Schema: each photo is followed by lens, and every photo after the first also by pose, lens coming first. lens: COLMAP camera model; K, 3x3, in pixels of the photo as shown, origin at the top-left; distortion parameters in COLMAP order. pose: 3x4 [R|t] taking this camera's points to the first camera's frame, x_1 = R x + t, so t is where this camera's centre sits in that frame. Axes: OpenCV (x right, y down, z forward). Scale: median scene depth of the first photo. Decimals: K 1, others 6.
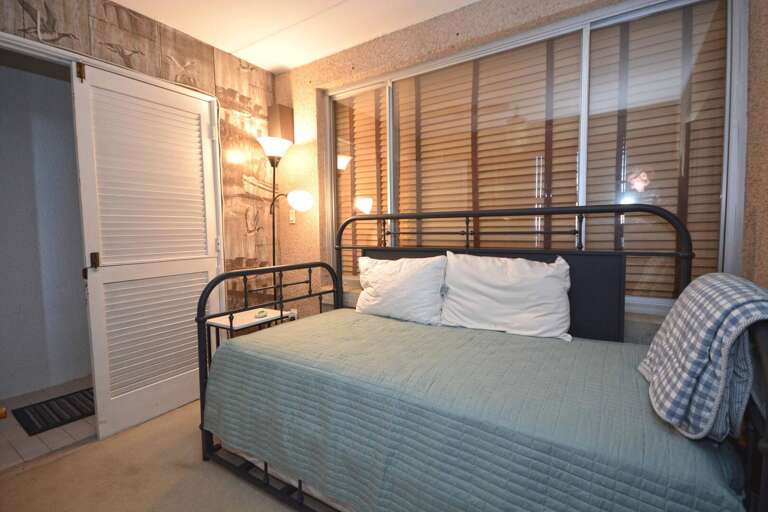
lens RADIAL K [[349.7, 0, 386.1], [0, 349.7, 251.7], [0, 0, 1]] dist [0.001815, 0.000068]
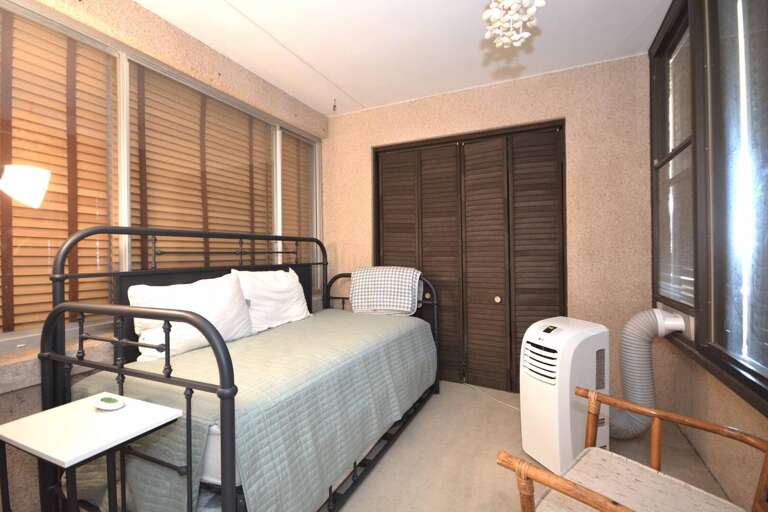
lens RADIAL K [[349.7, 0, 388.3], [0, 349.7, 253.6], [0, 0, 1]] dist [0.001815, 0.000068]
pose [[-0.156998, 0.000328, 0.987599, -0.942138], [0.060971, 0.998096, 0.009361, -0.031066], [-0.985715, 0.061685, -0.156719, 0.662961]]
